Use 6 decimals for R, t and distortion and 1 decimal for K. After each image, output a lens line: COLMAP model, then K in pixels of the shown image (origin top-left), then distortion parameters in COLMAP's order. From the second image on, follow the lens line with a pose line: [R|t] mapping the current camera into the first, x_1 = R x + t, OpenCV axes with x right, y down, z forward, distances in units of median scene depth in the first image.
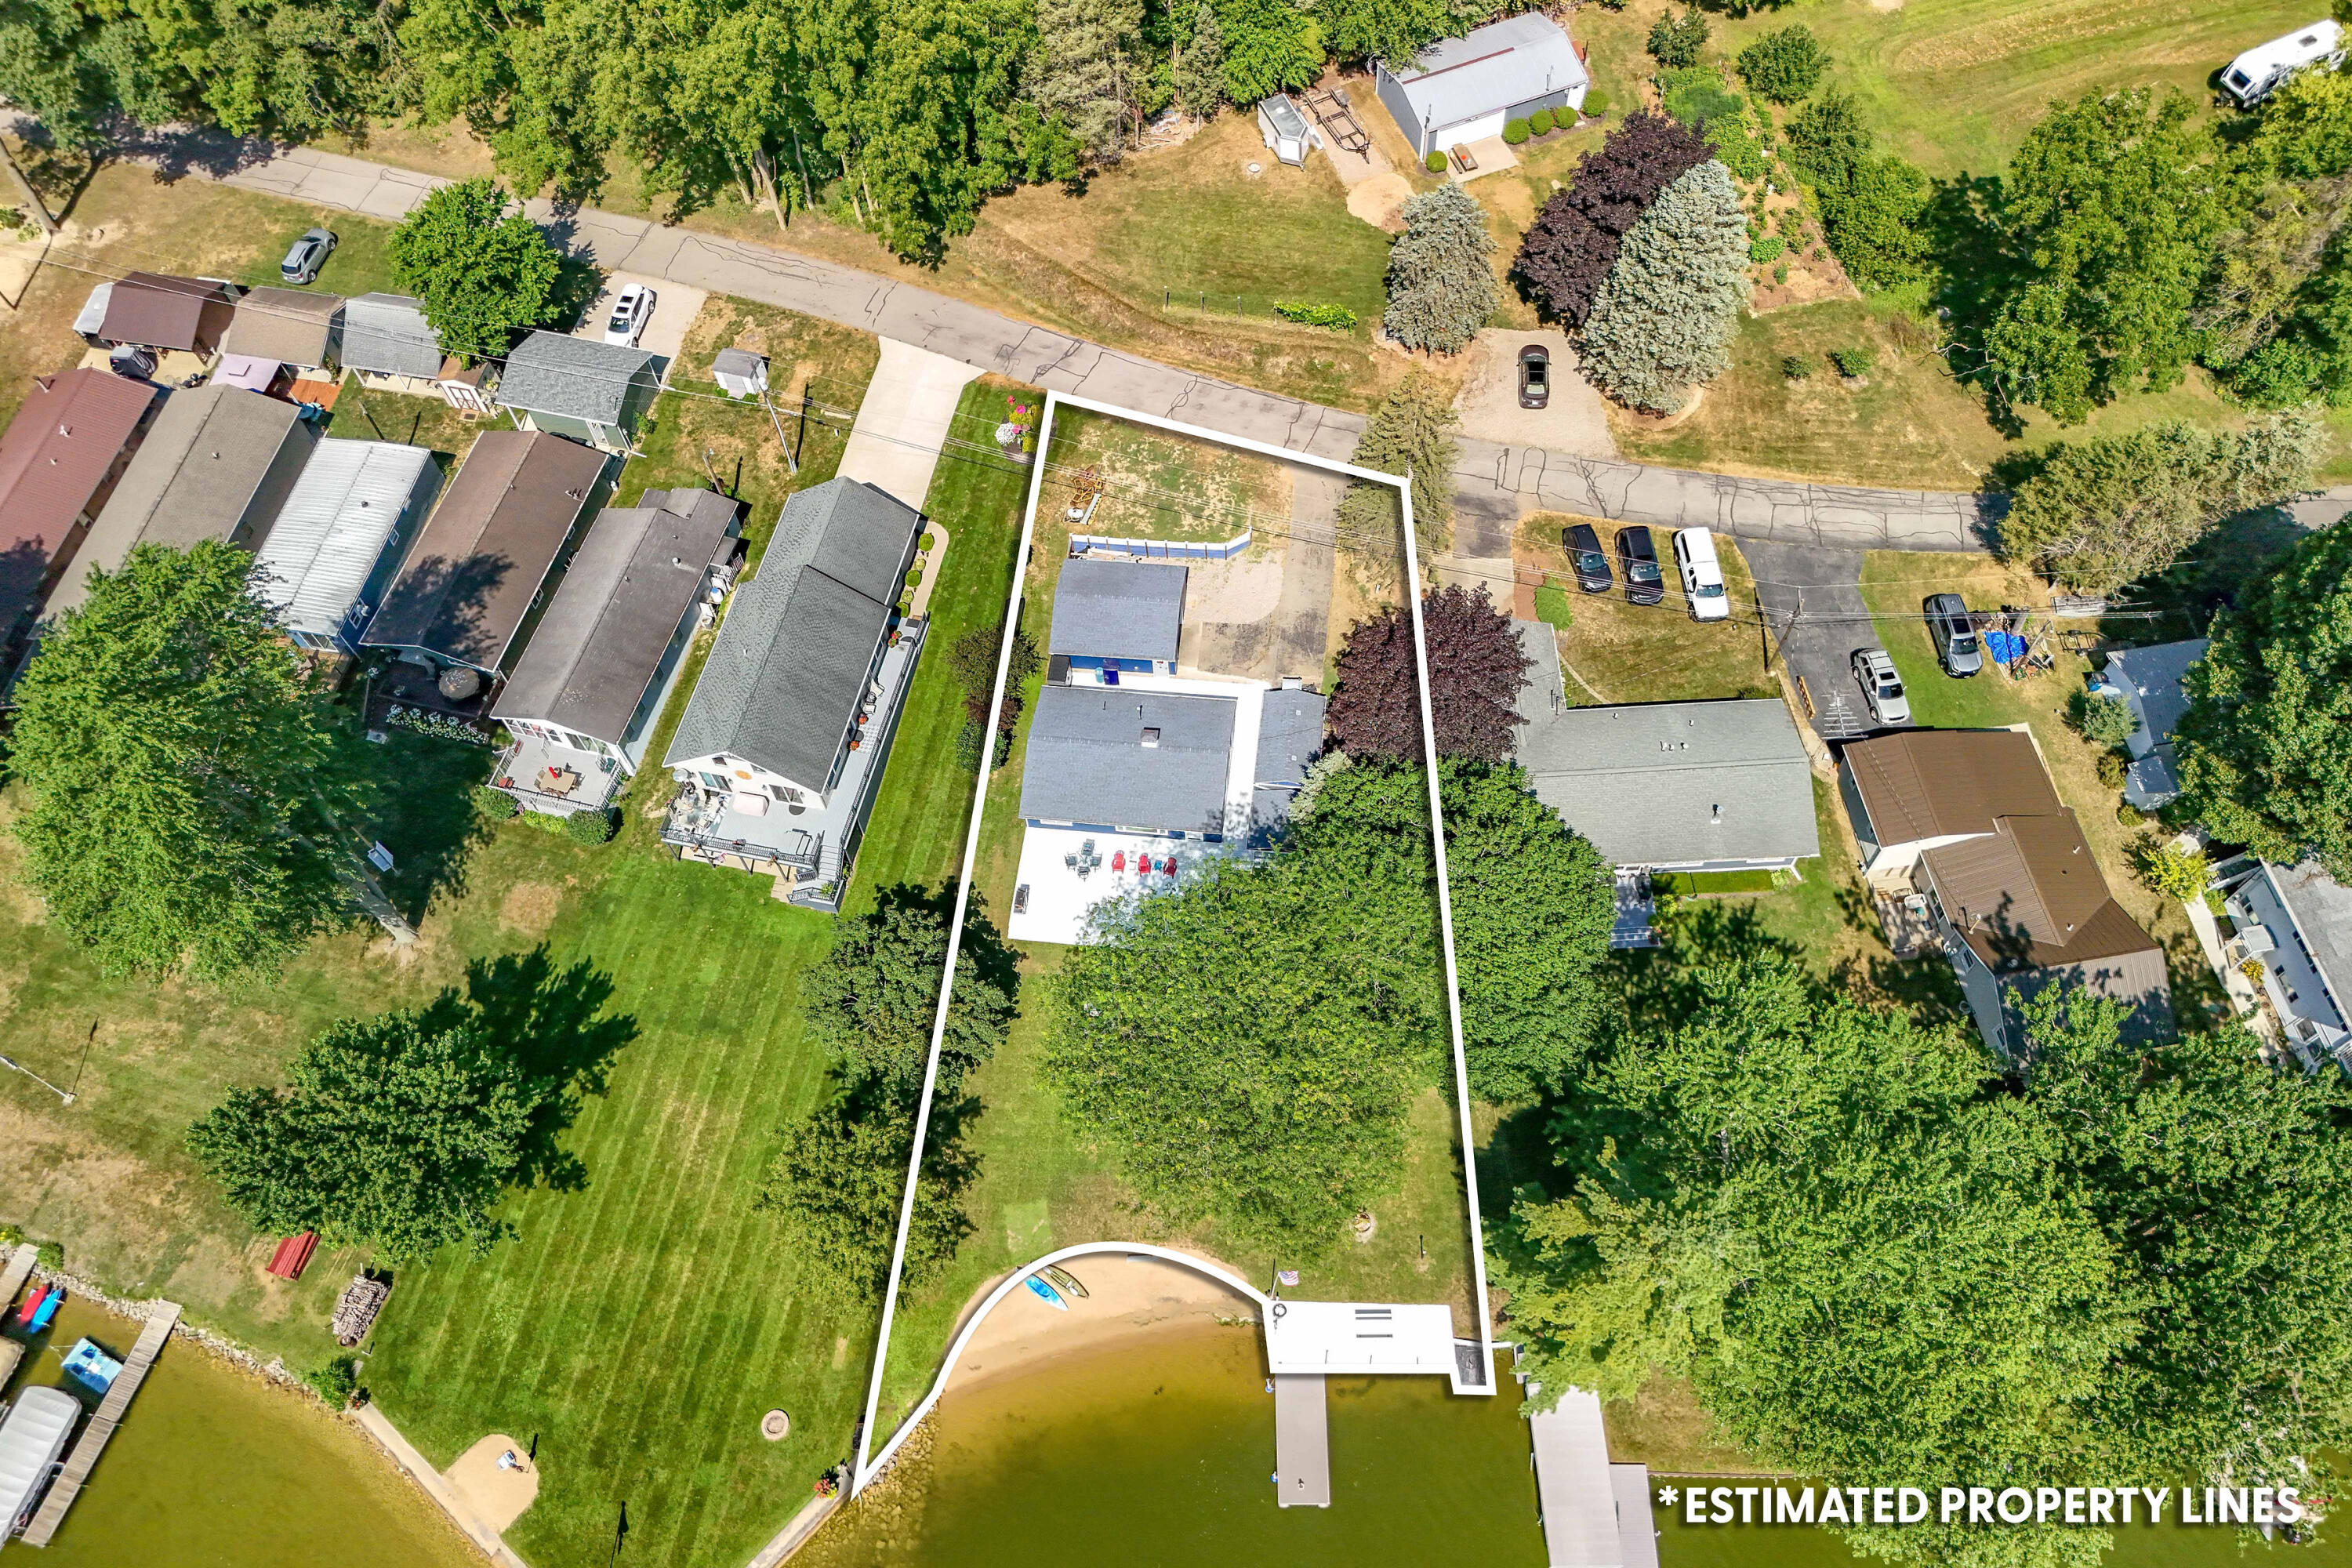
lens RADIAL K [[1693.3, 0, 1185.9], [0, 1693.3, 860.0], [0, 0, 1]] dist [0.040414, -0.035627]
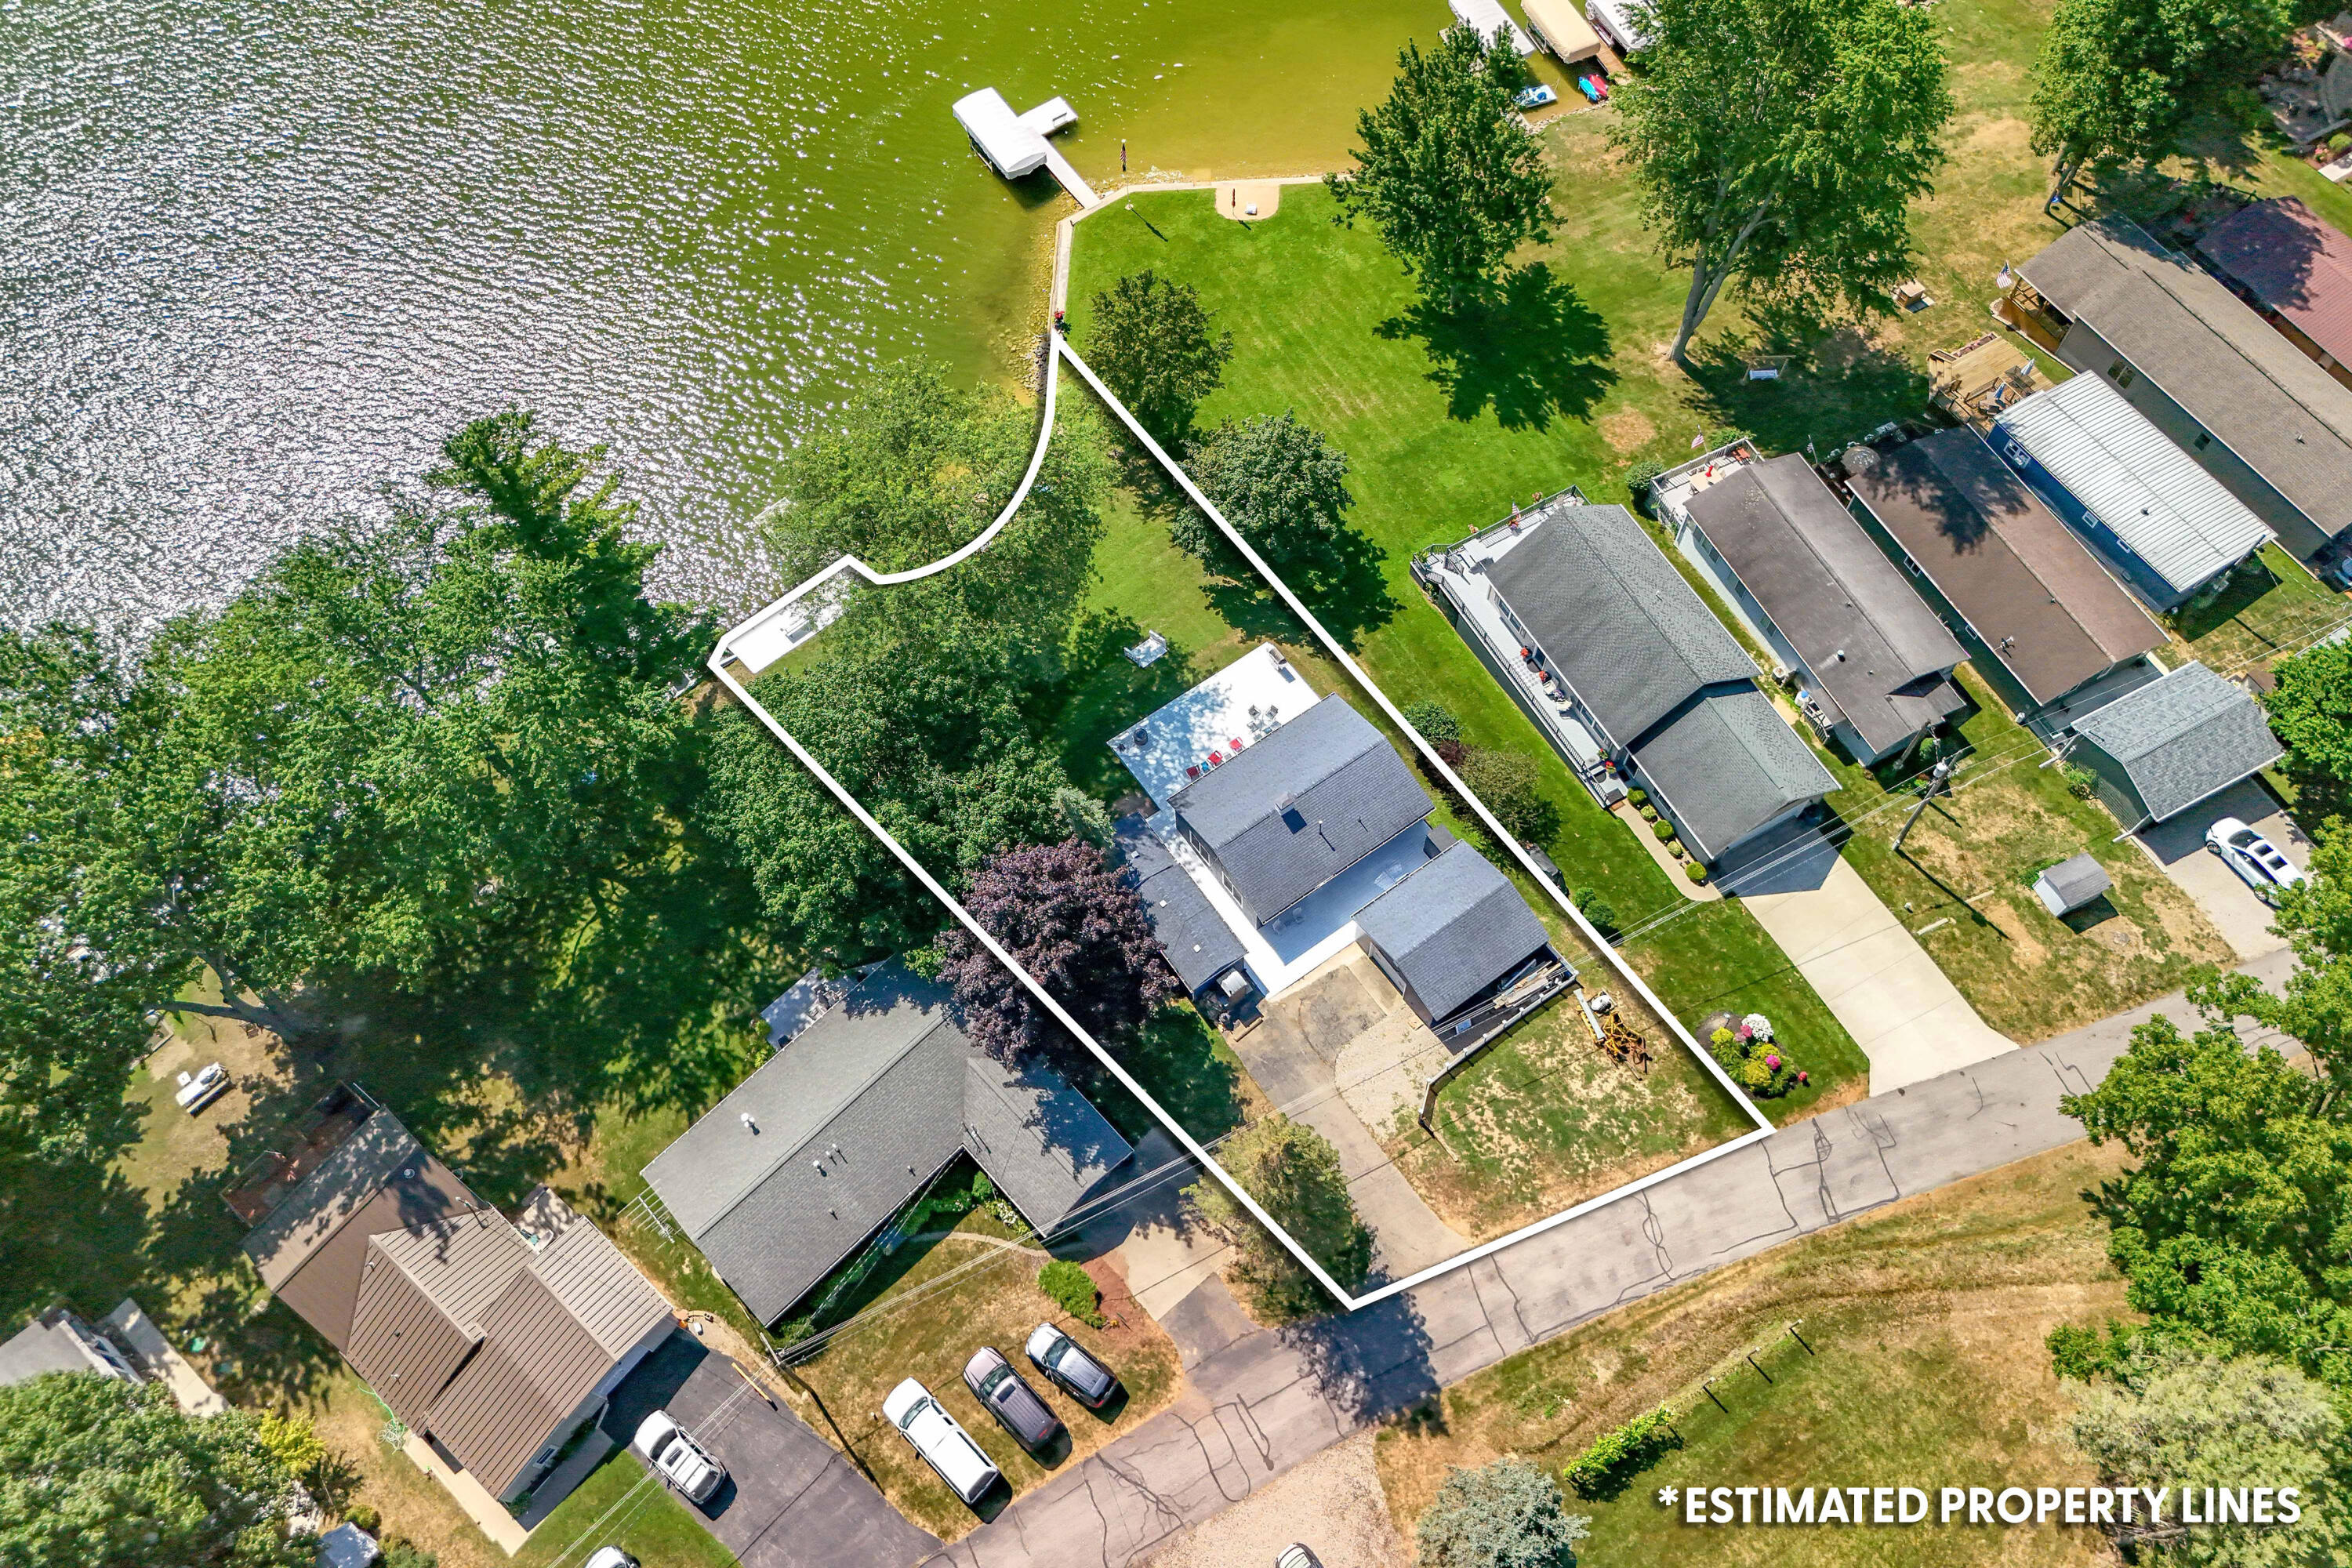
lens RADIAL K [[1693.3, 0, 1177.4], [0, 1693.3, 742.0], [0, 0, 1]] dist [0.040414, -0.035627]
pose [[-0.746904, 0.613816, -0.255666, 0.230964], [-0.559063, -0.371549, 0.741215, -0.686946], [0.359978, 0.696550, 0.620673, 0.353350]]
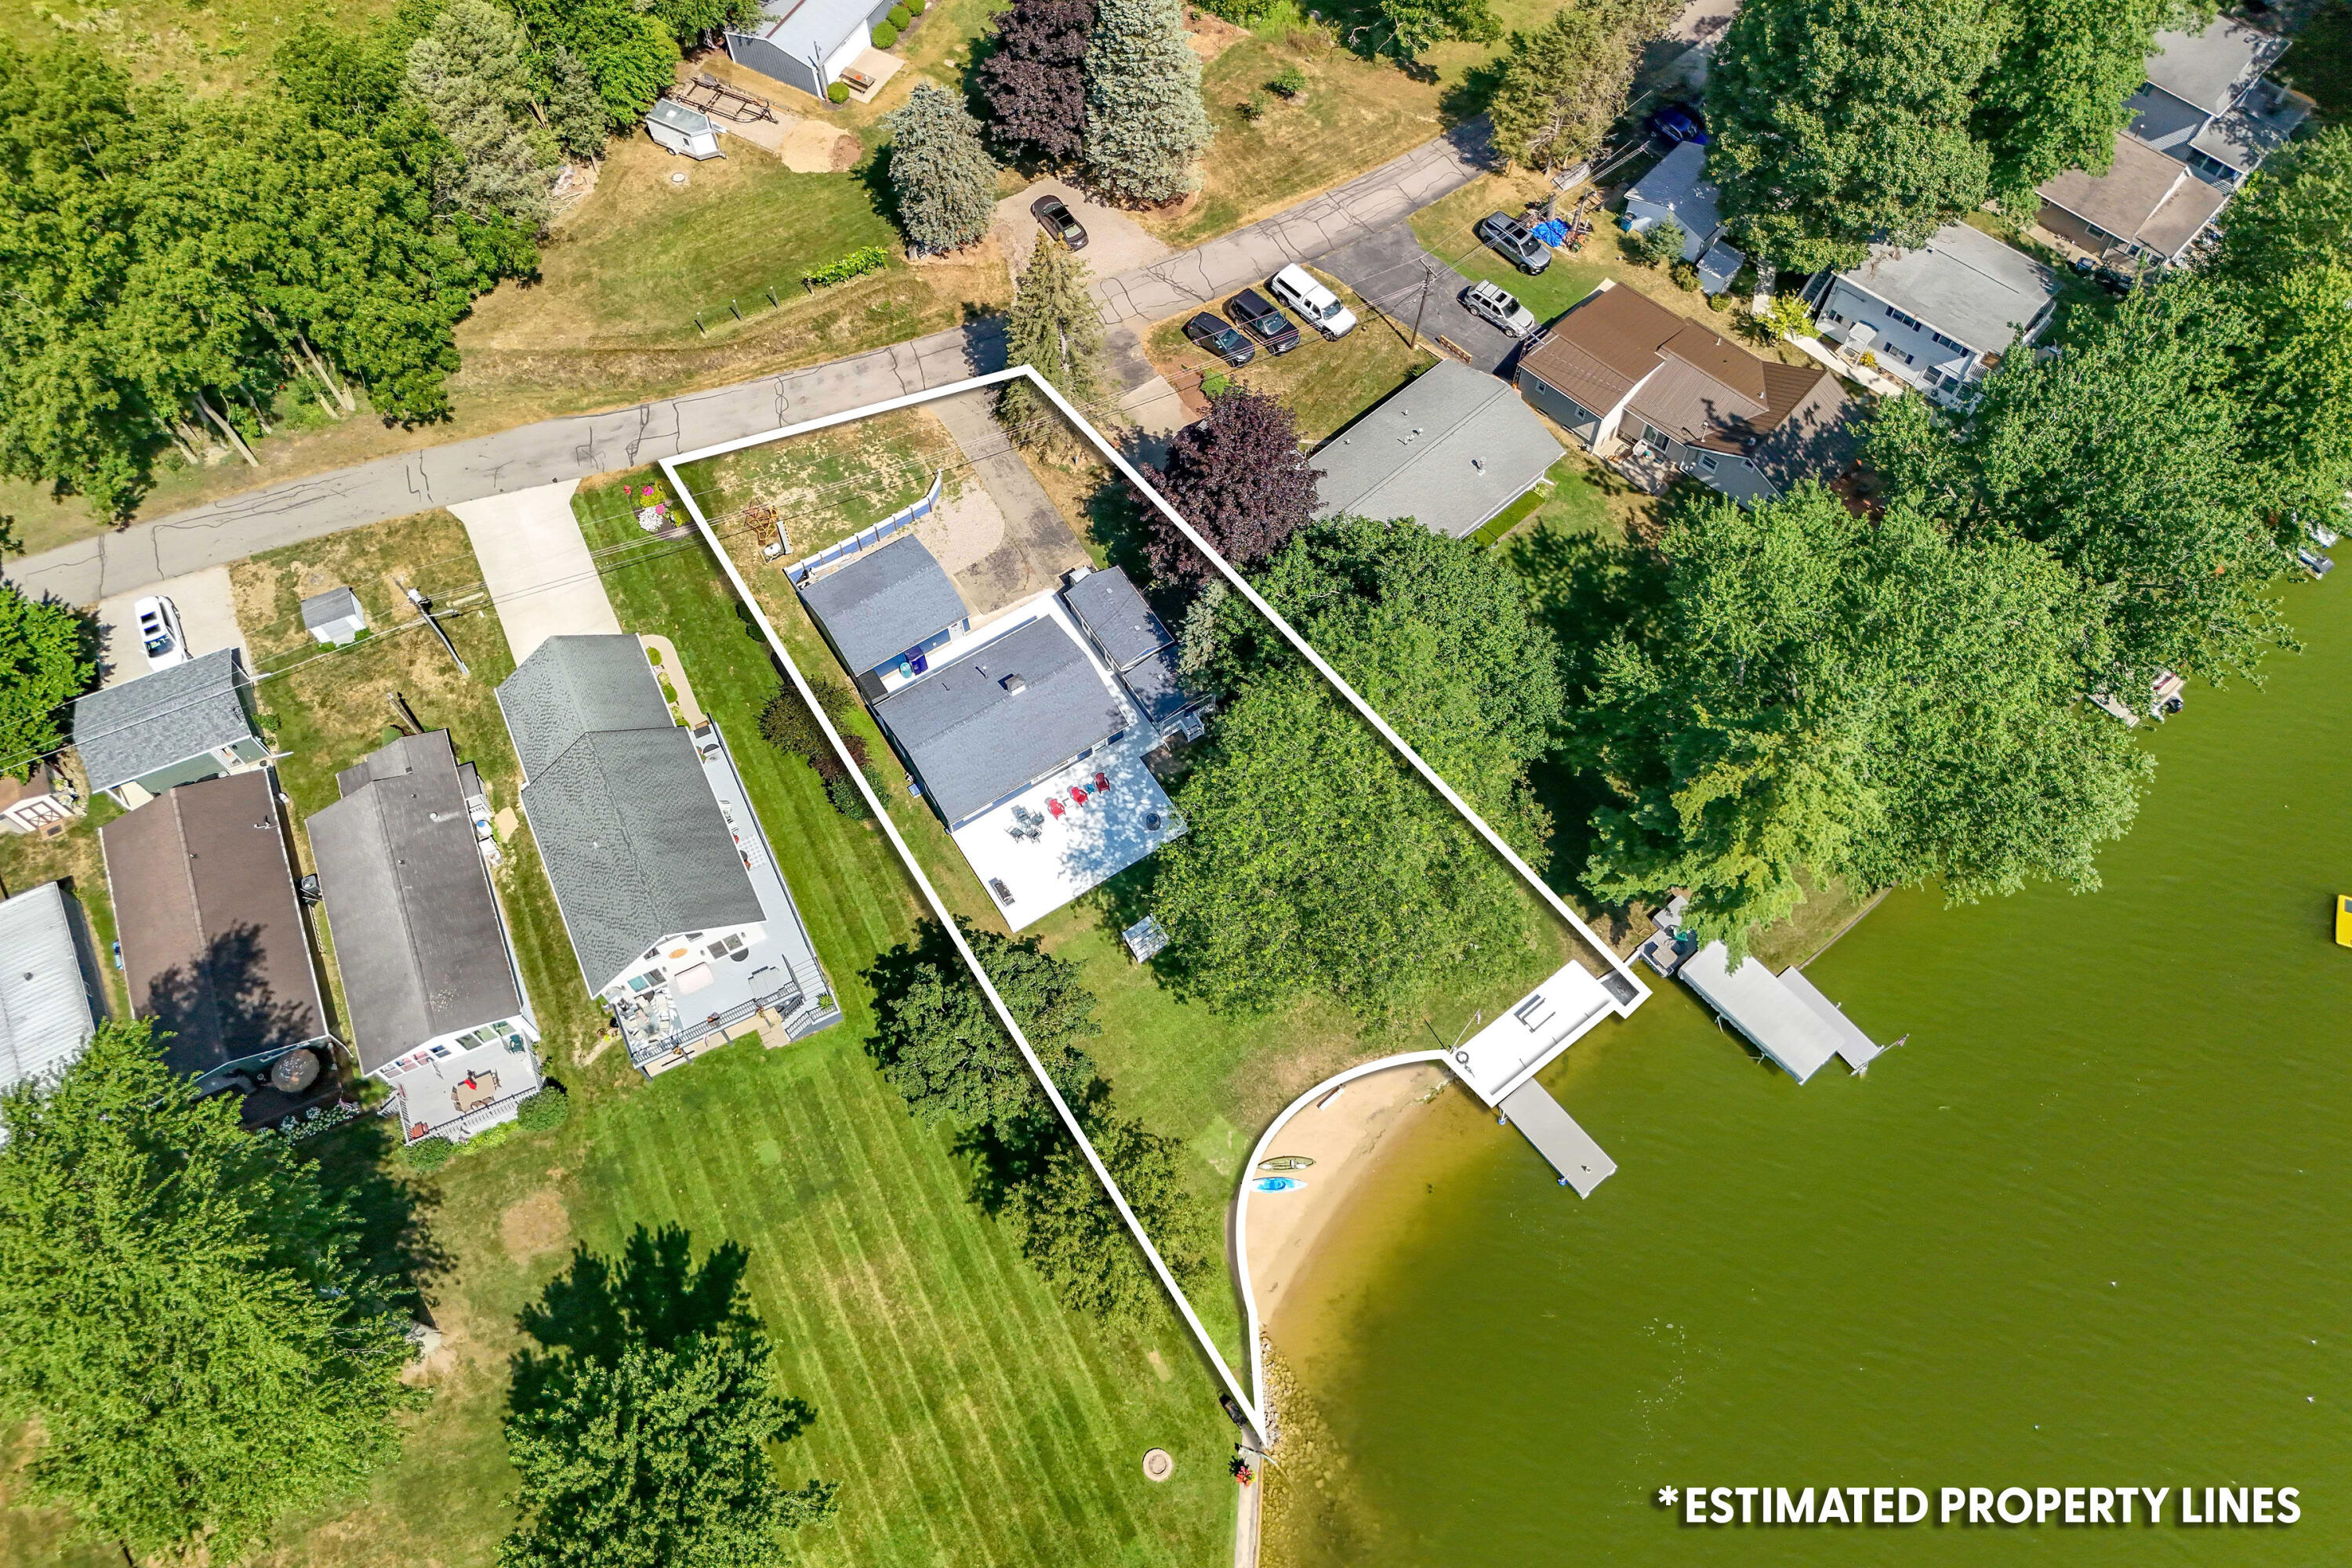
lens RADIAL K [[1693.3, 0, 1174.3], [0, 1693.3, 773.3], [0, 0, 1]] dist [0.040414, -0.035627]
pose [[0.775825, -0.544501, 0.318770, -0.279294], [0.550671, 0.830960, 0.079162, -0.053575], [-0.307989, 0.114121, 0.944521, 0.039388]]
